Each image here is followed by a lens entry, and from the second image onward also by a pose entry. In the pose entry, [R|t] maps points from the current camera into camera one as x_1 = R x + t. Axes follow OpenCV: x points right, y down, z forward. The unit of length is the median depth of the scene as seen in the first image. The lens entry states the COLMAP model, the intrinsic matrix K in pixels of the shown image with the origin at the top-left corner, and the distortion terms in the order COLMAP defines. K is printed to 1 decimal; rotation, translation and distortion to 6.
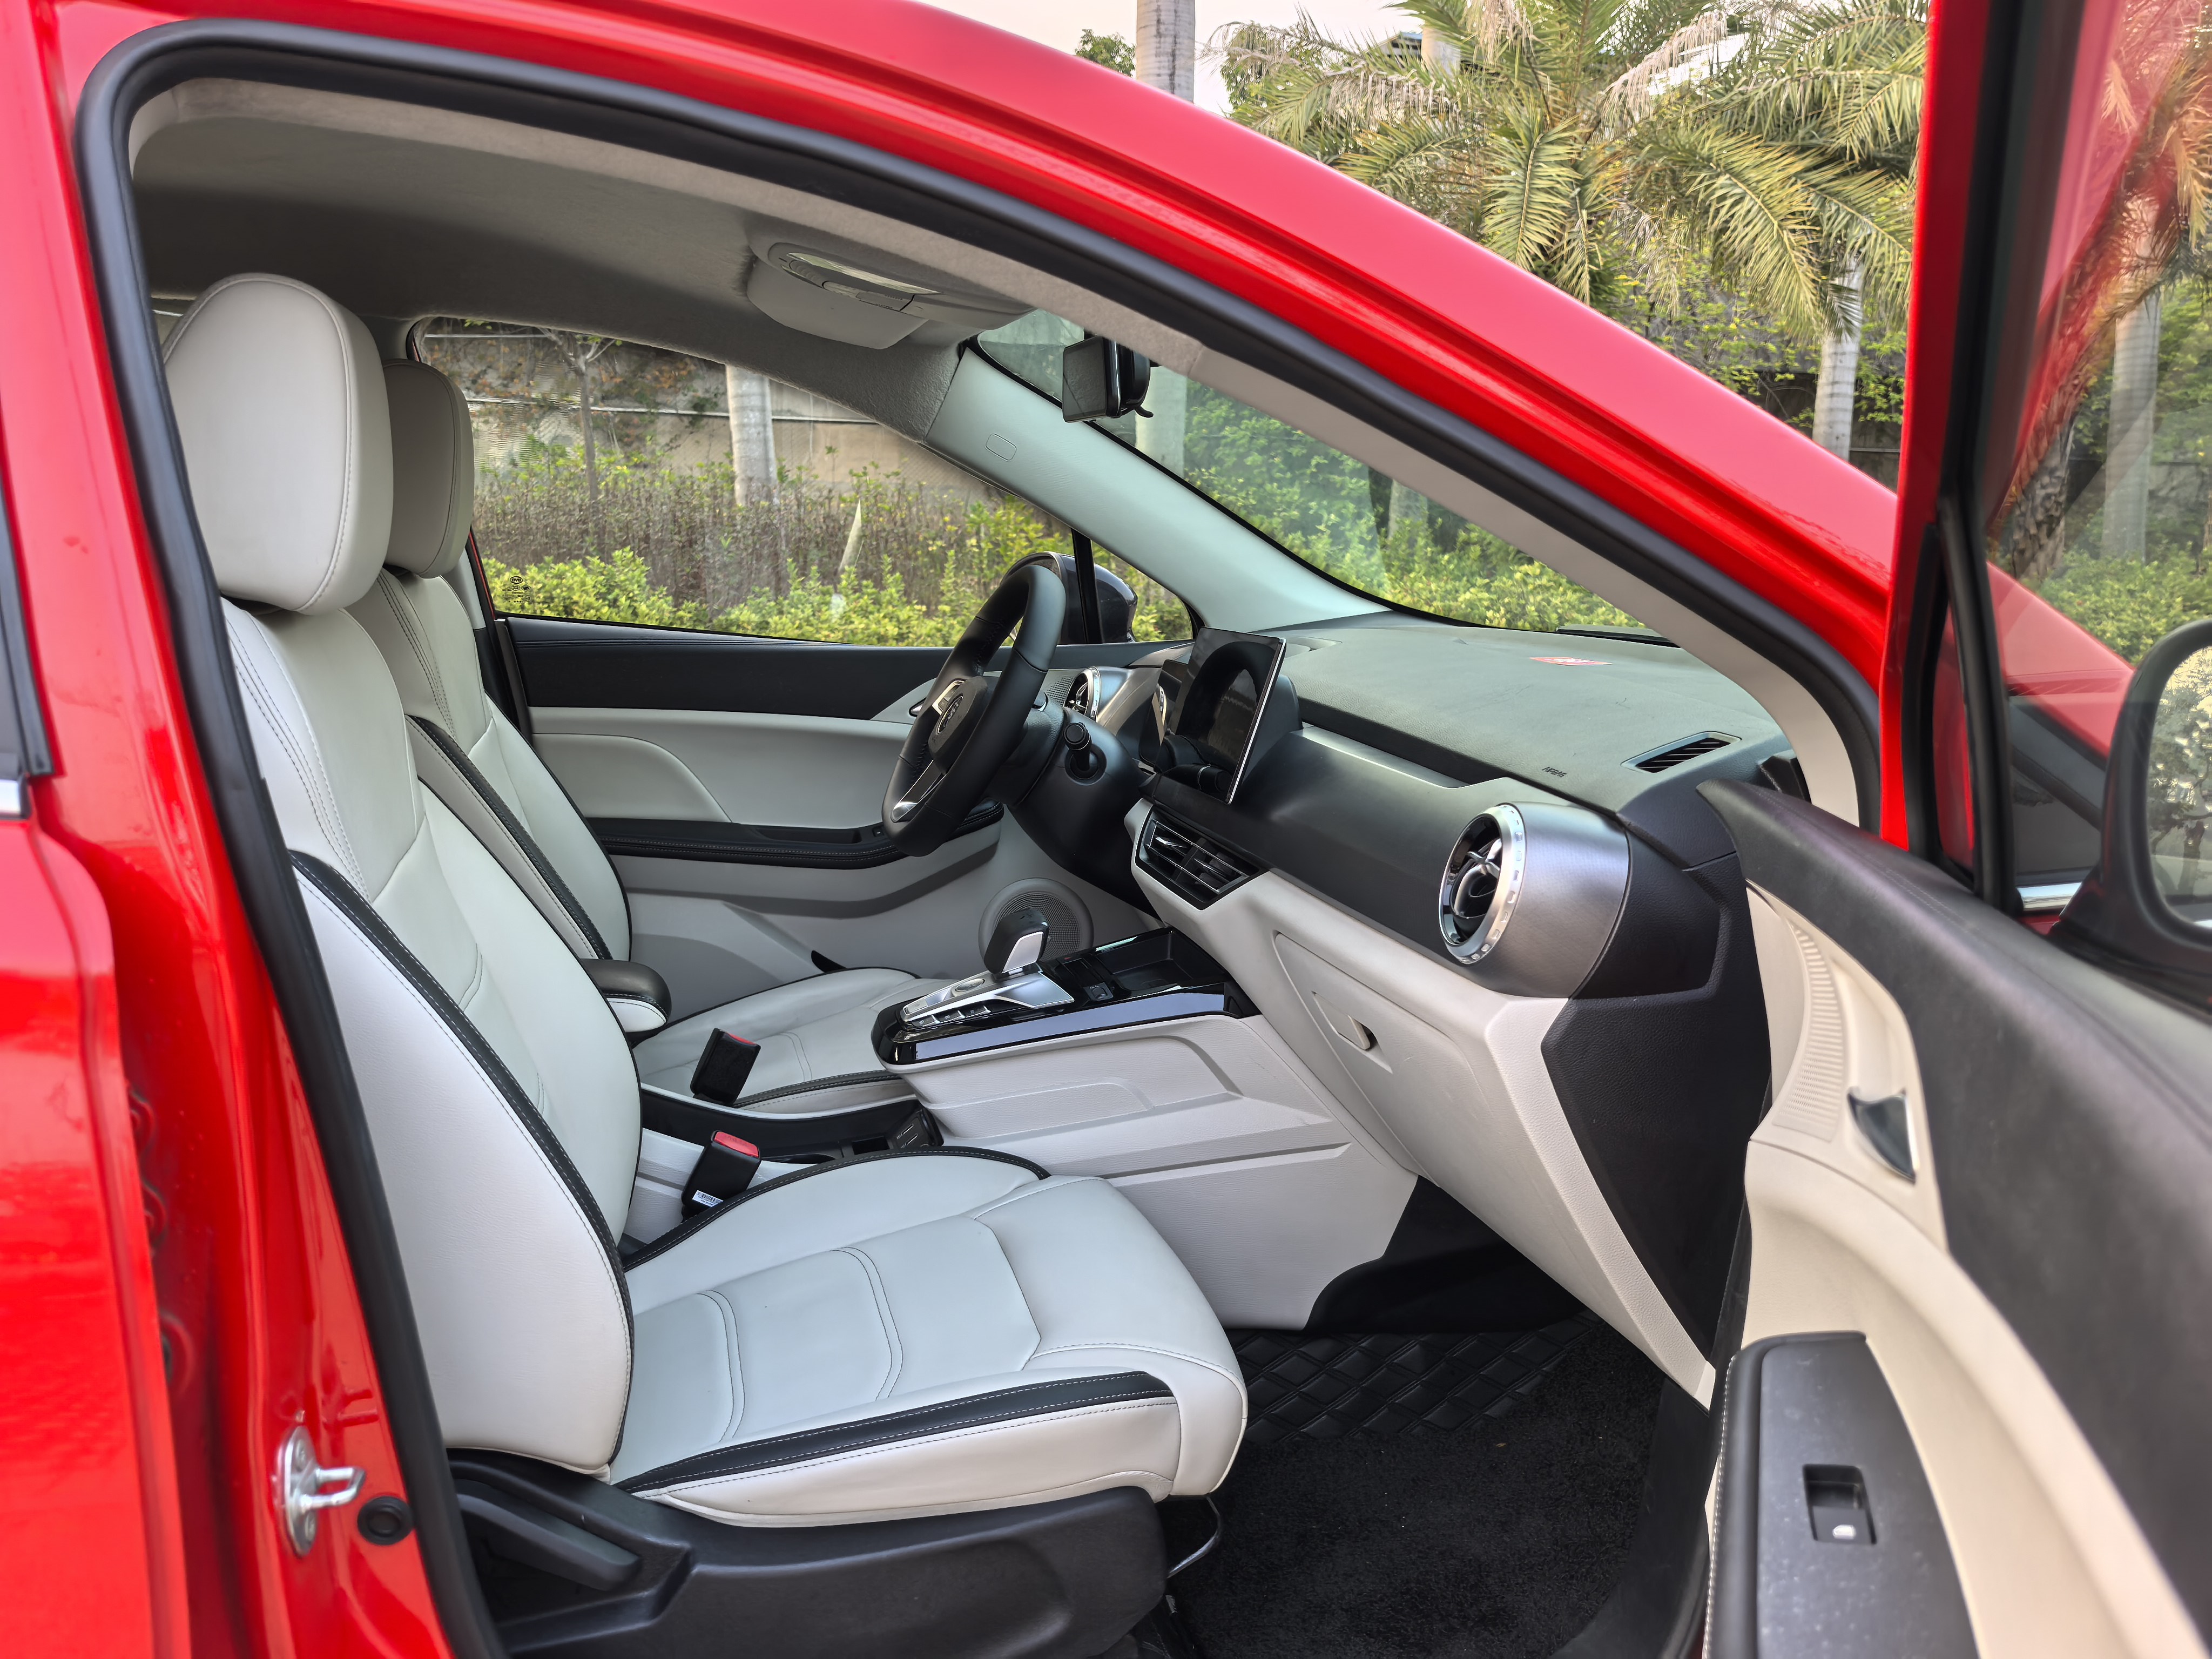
lens RADIAL K [[1754.3, 0, 1106.0], [0, 1754.3, 829.5], [0, 0, 1]] dist [-0.003035, -0.007557]
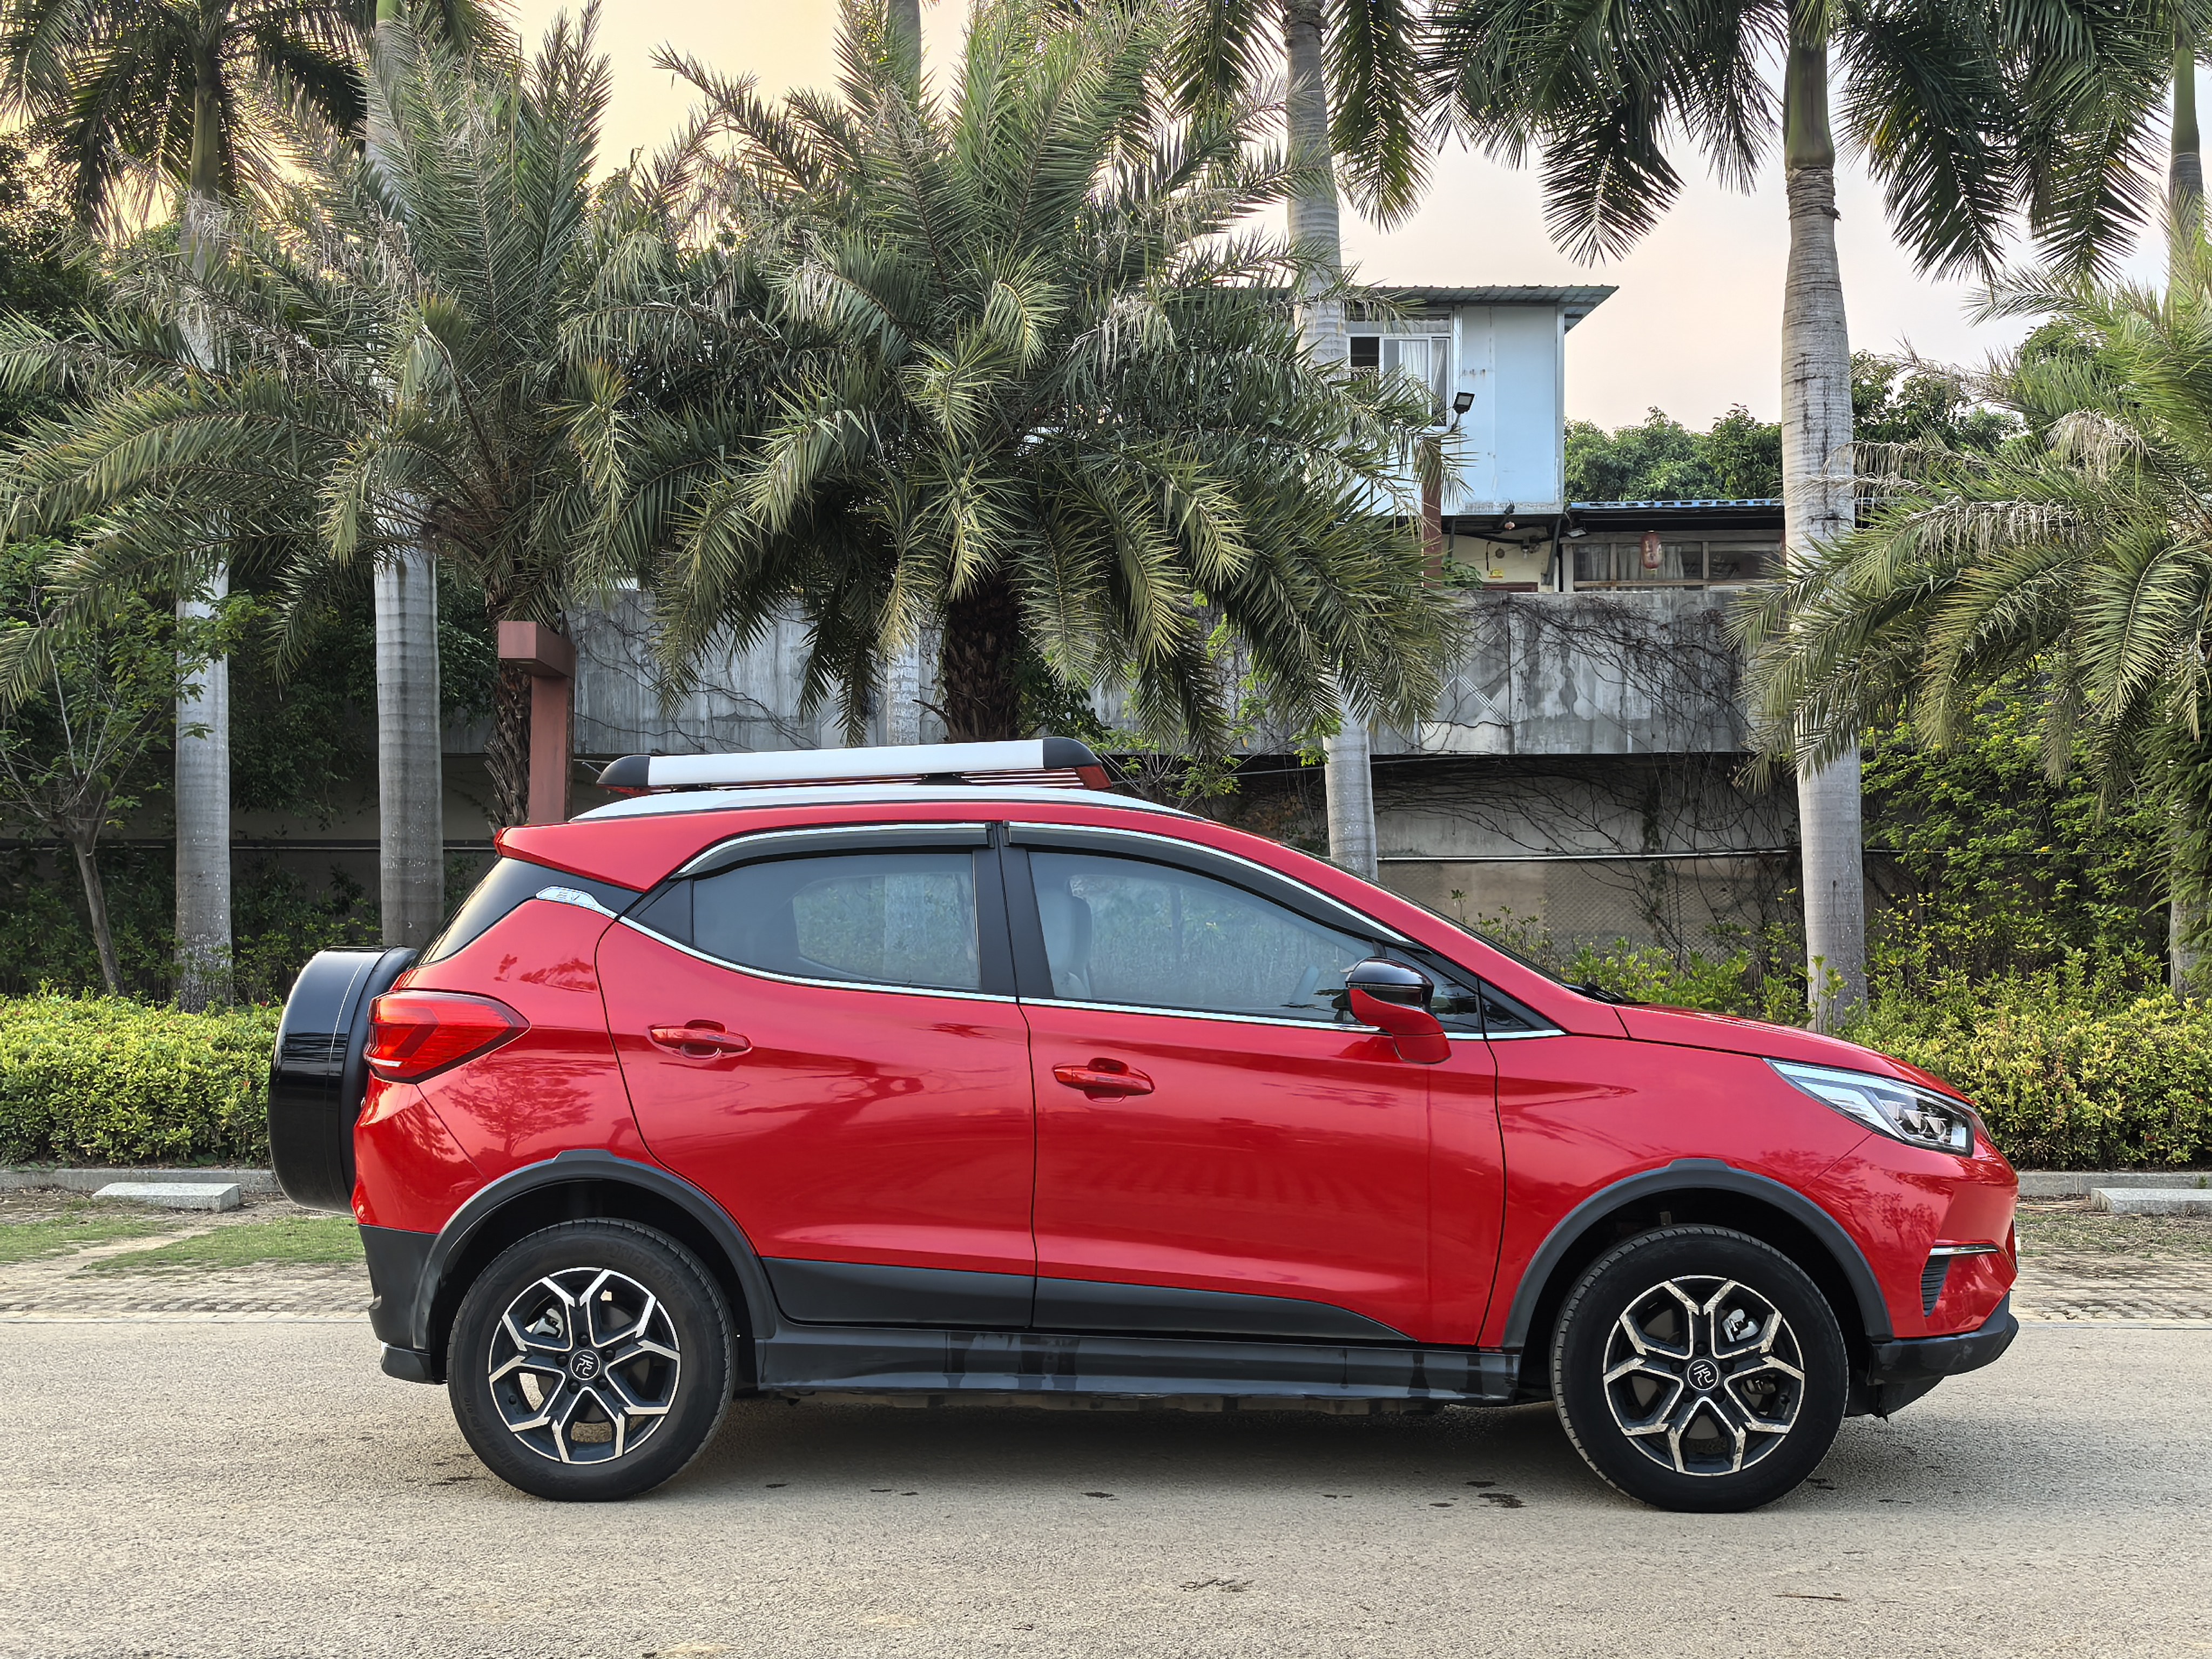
lens RADIAL K [[2645.7, 0, 1106.0], [0, 2645.7, 829.5], [0, 0, 1]] dist [0.107977, -0.249277]
pose [[0.954746, -0.045381, -0.293941, 0.062453], [-0.023746, 0.973506, -0.227426, 0.050059], [0.296474, 0.224114, 0.928373, -0.255861]]
